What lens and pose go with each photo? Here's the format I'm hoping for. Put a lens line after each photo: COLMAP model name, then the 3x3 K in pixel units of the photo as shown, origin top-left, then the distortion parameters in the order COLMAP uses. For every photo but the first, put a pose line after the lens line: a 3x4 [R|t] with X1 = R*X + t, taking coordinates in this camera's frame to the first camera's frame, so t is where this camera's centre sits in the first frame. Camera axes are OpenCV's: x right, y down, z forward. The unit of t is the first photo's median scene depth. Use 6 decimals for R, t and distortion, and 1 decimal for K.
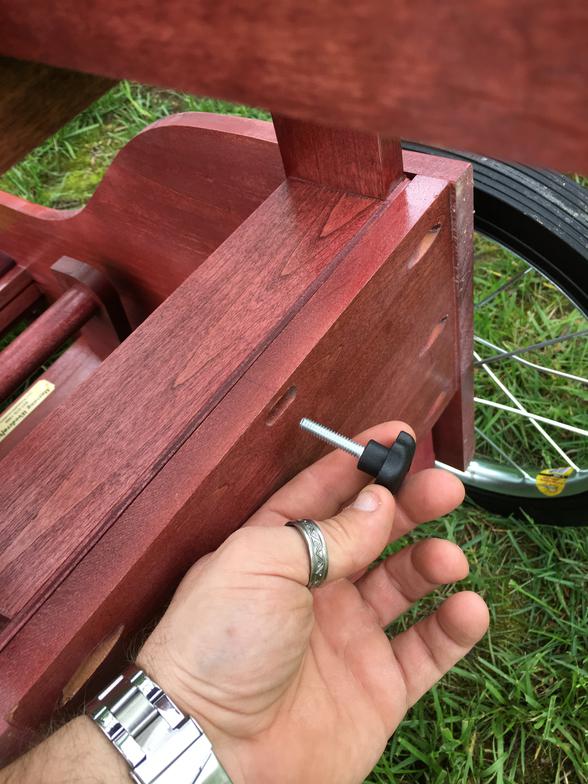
lens RADIAL K [[667.2, 0, 289.8], [0, 667.2, 390.5], [0, 0, 1]] dist [0.048696, -0.062601]
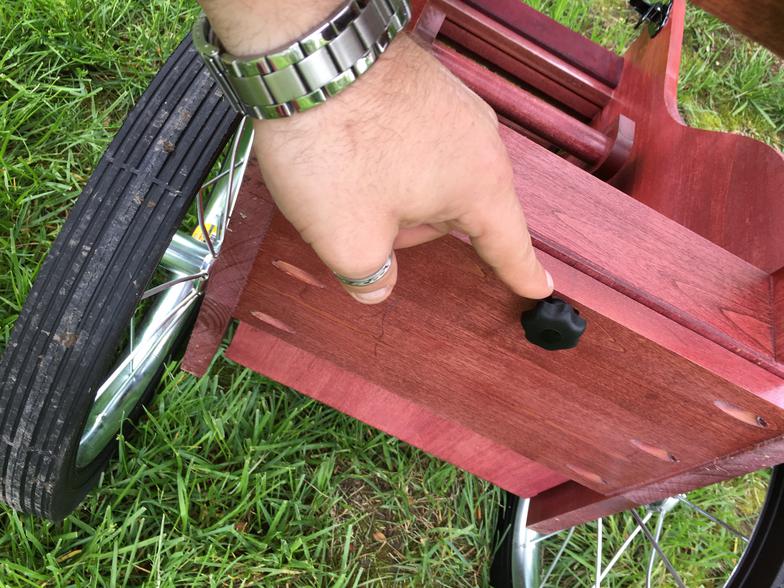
lens RADIAL K [[667.2, 0, 393.7], [0, 667.2, 299.0], [0, 0, 1]] dist [0.048696, -0.062601]
pose [[0.198247, 0.962120, -0.187146, 0.062306], [-0.955225, 0.232437, 0.183078, 0.038042], [0.219642, 0.142472, 0.965121, -0.092399]]
